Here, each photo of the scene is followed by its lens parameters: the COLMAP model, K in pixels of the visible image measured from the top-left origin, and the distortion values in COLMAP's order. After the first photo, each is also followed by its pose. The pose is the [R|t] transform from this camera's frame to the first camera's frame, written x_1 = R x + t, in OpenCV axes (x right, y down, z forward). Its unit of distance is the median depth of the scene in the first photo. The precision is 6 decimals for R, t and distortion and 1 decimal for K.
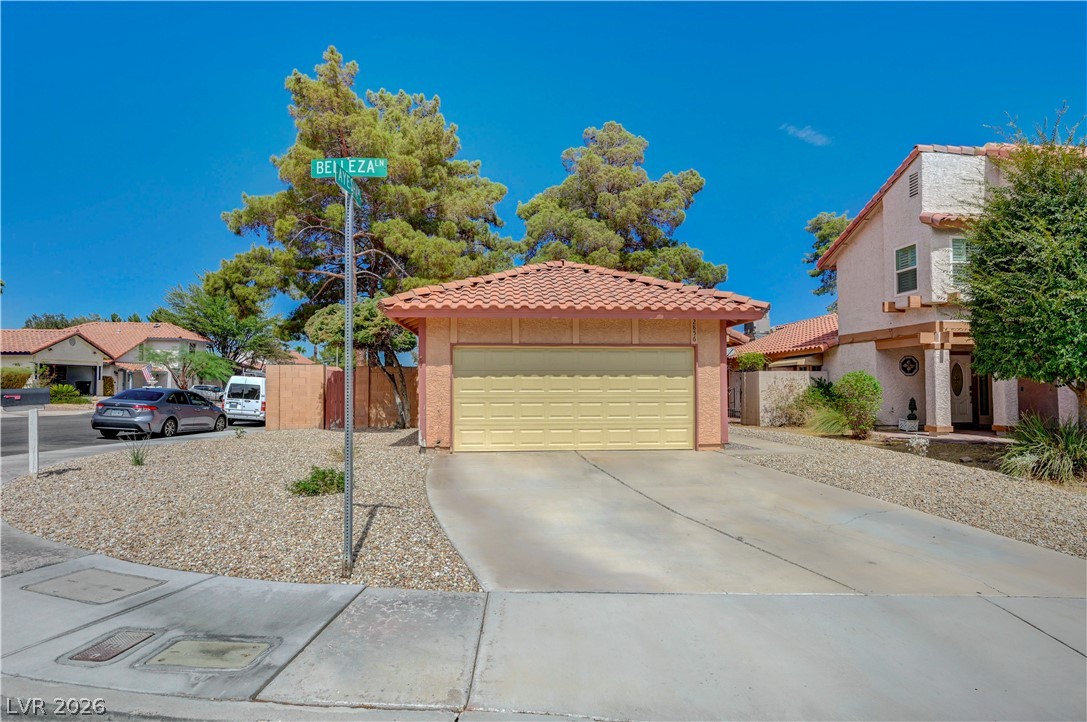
lens RADIAL K [[589.4, 0, 544.0], [0, 589.4, 361.4], [0, 0, 1]] dist [0.001211, 0.000243]
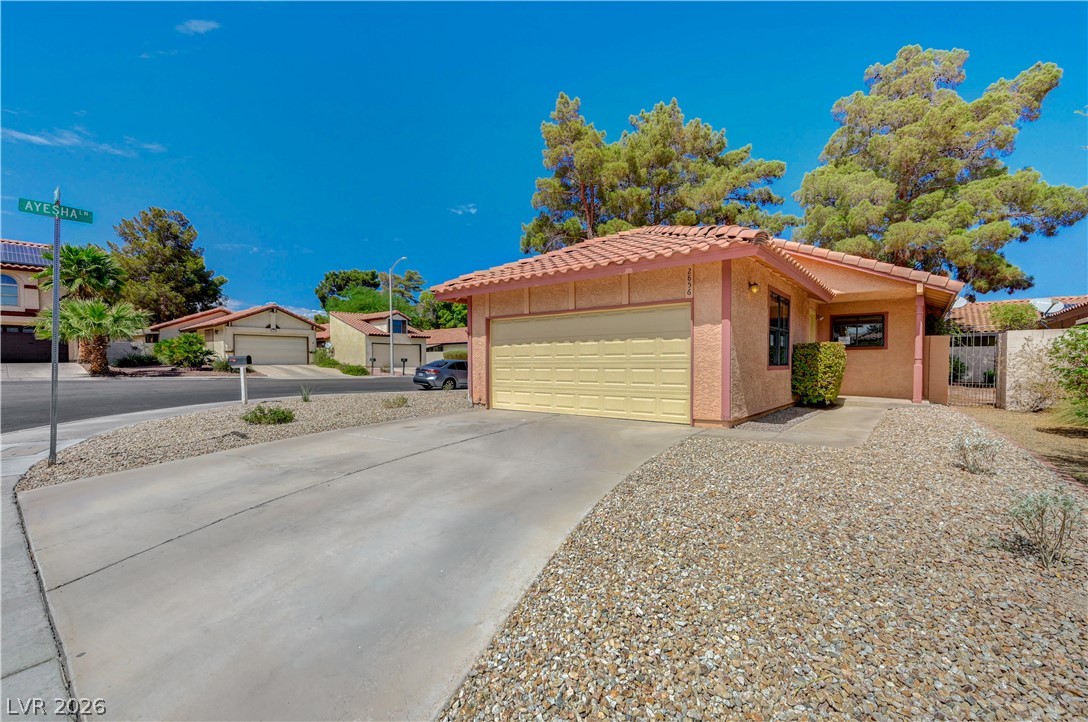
lens RADIAL K [[458.9, 0, 547.9], [0, 458.9, 372.8], [0, 0, 1]] dist [0.000439, 0.000024]
pose [[0.733137, 0.012691, -0.679962, 0.547057], [0.030828, 0.998178, 0.051869, 0.035286], [0.679381, -0.058988, 0.731410, 0.387232]]
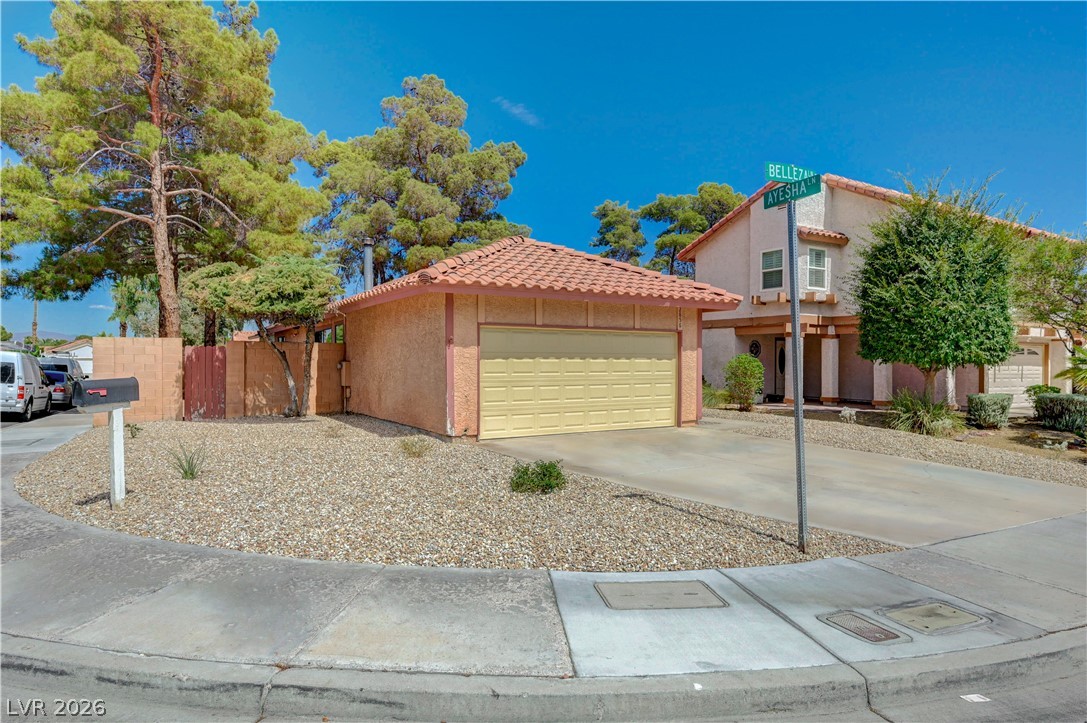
lens RADIAL K [[631.9, 0, 543.5], [0, 631.9, 361.9], [0, 0, 1]] dist [-0.000164, -0.000702]
pose [[0.892178, 0.002878, 0.451674, -0.495825], [-0.023334, 0.998938, 0.039725, -0.010772], [-0.451080, -0.045981, 0.891298, 0.069693]]
